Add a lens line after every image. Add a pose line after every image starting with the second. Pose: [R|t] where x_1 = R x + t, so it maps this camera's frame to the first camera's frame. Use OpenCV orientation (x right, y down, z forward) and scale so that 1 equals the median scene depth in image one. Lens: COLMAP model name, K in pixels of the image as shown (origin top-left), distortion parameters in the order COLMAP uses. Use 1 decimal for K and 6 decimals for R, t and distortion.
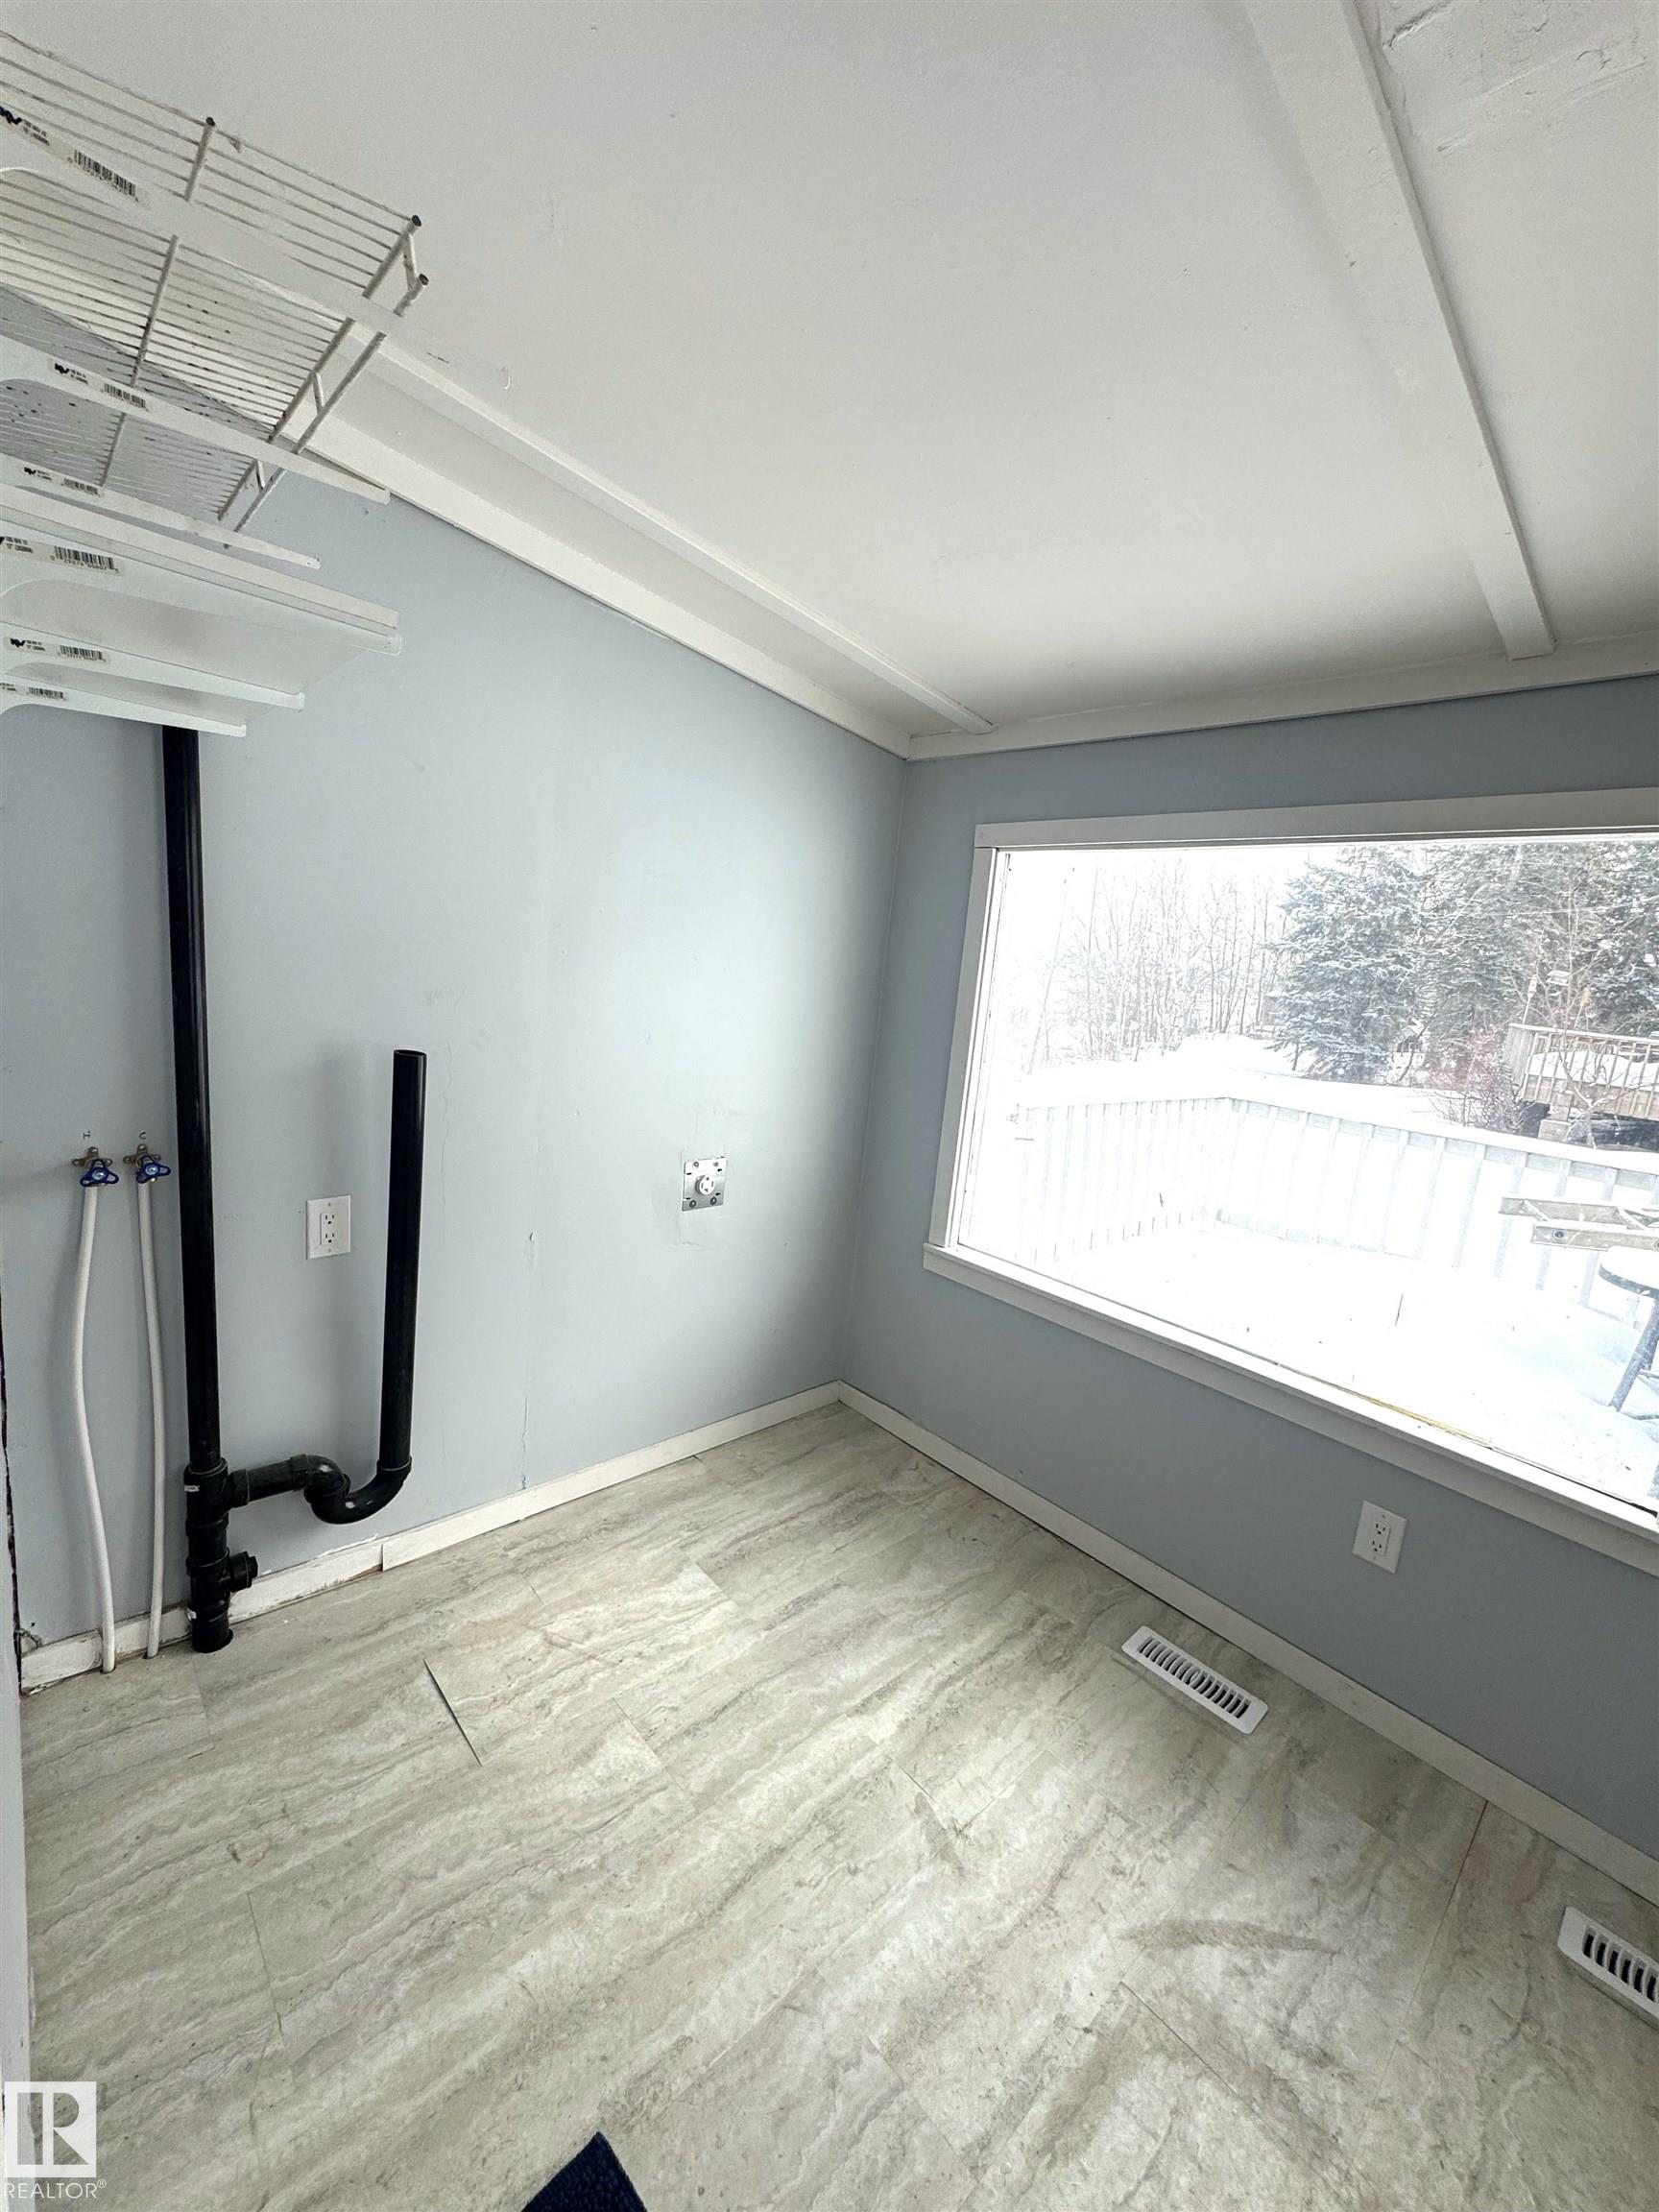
lens RADIAL K [[877.8, 0, 830.1], [0, 877.8, 1105.9], [0, 0, 1]] dist [-0.006687, 0.001225]
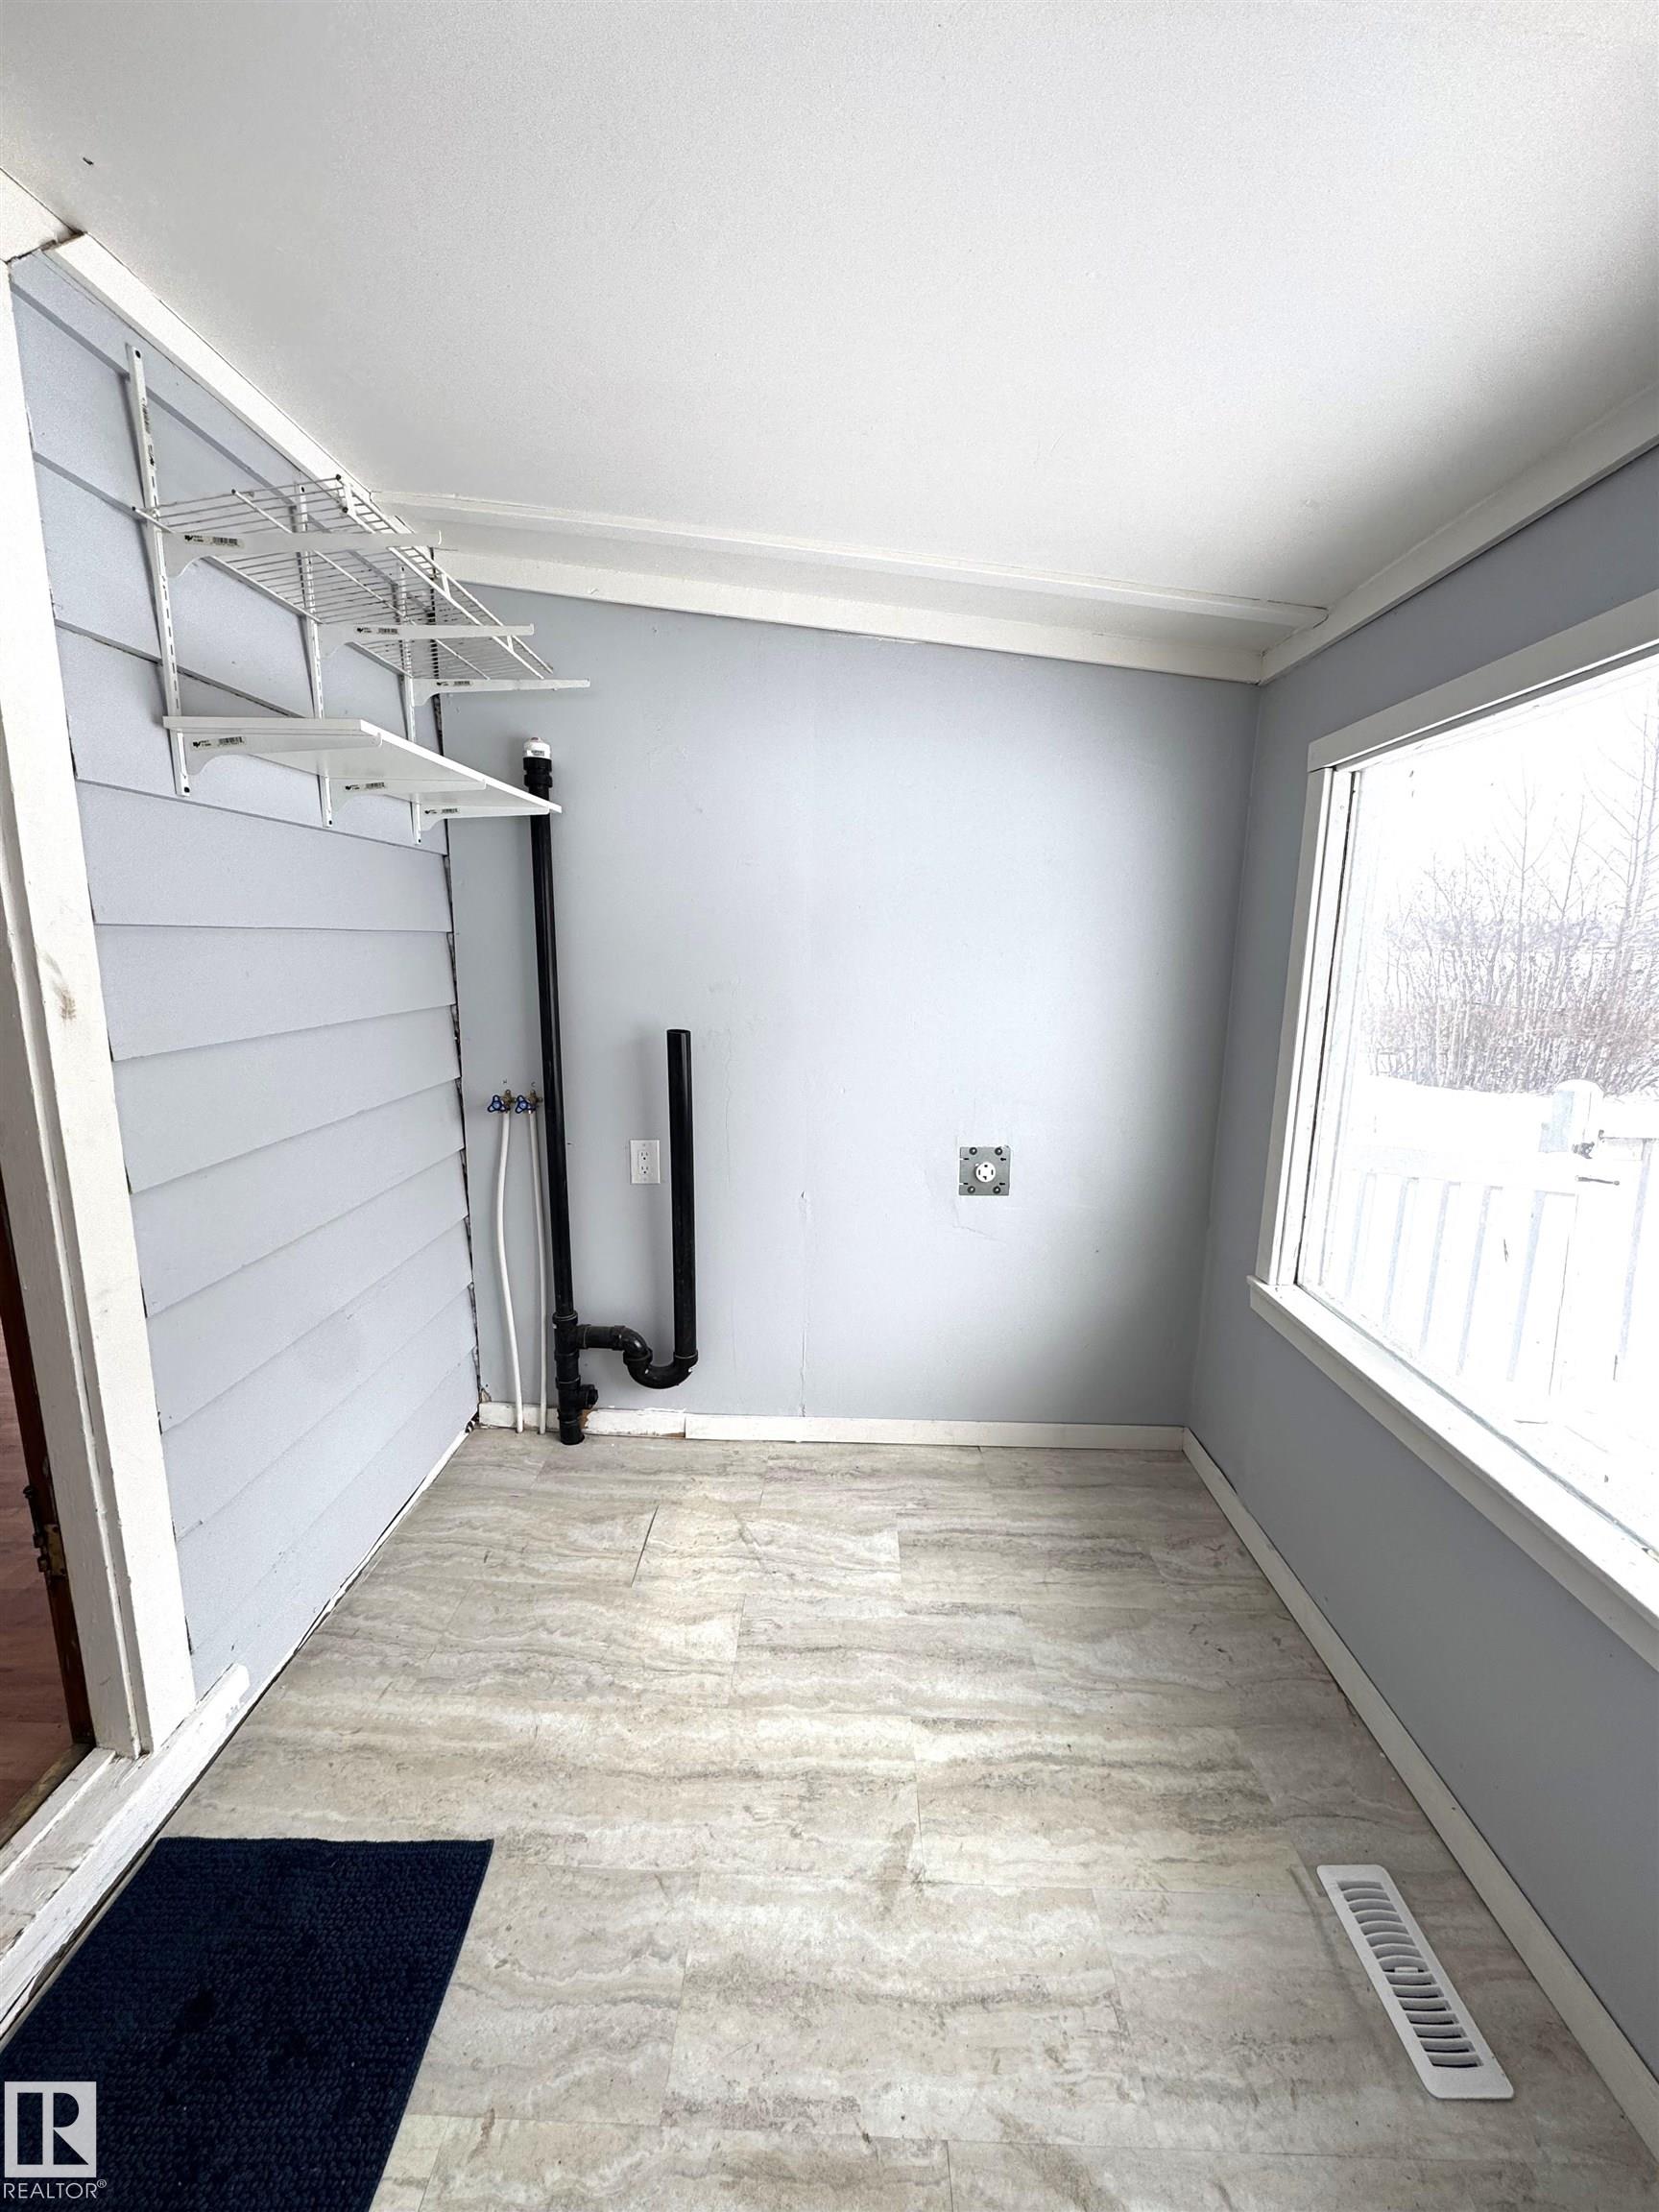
lens RADIAL K [[877.8, 0, 830.7], [0, 877.8, 1106.7], [0, 0, 1]] dist [-0.006687, 0.001225]
pose [[0.718102, 0.041304, -0.694711, 0.638401], [-0.060113, 0.998188, -0.002790, 0.044769], [0.693336, 0.043765, 0.719284, 0.247476]]
